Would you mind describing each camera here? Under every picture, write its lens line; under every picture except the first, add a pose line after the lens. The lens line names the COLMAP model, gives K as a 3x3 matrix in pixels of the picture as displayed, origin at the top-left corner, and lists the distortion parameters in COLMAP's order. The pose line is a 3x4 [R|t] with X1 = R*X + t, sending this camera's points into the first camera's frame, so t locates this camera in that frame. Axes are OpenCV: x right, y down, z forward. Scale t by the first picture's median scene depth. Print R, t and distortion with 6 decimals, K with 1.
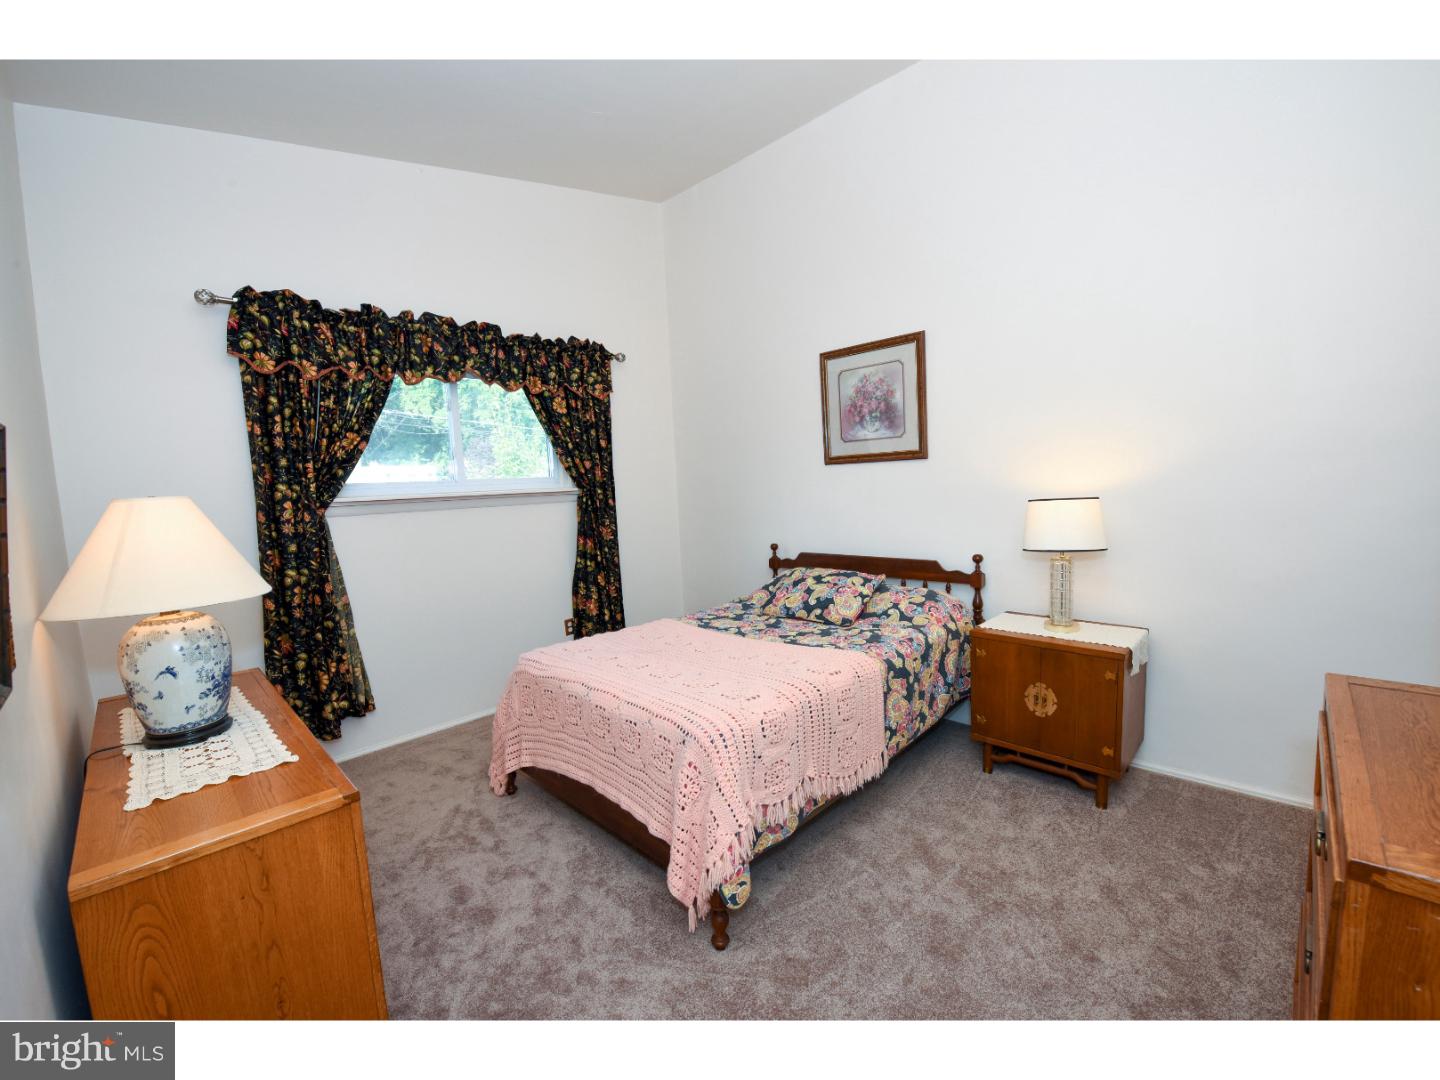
lens RADIAL K [[585.1, 0, 720.6], [0, 585.1, 541.7], [0, 0, 1]] dist [-0.014628, -0.000163]
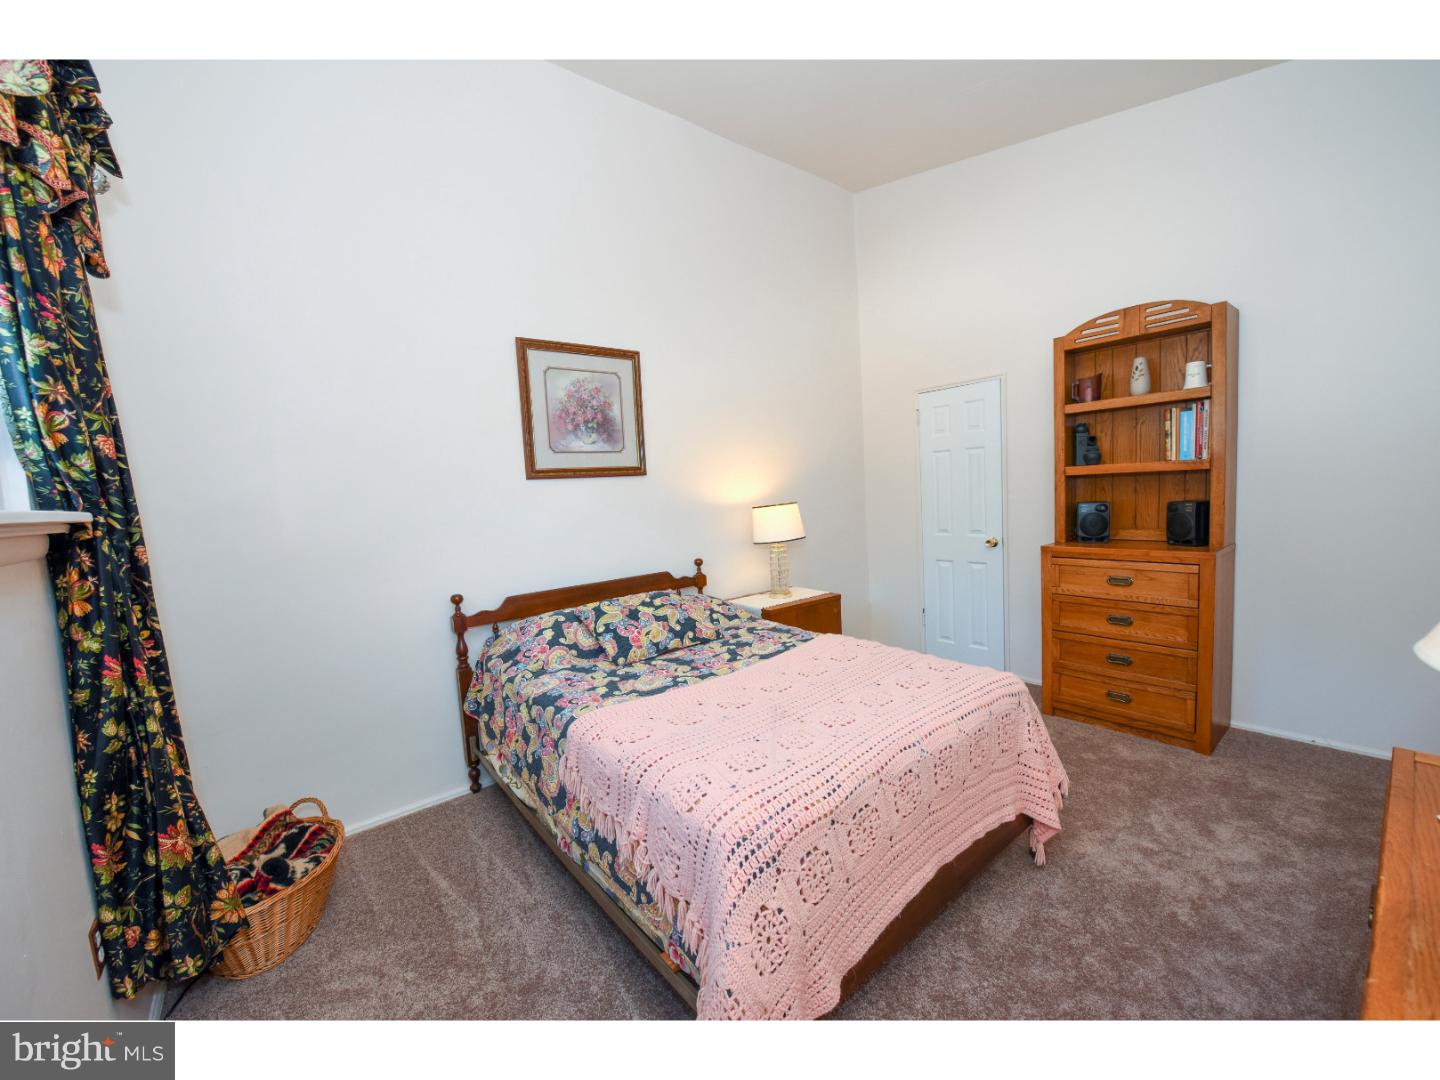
lens RADIAL K [[585.1, 0, 722.6], [0, 585.1, 537.6], [0, 0, 1]] dist [-0.014628, -0.000163]
pose [[0.115710, -0.045370, 0.992246, -0.660487], [0.153434, 0.987782, 0.027273, -0.040837], [-0.981361, 0.149089, 0.121258, 0.760139]]
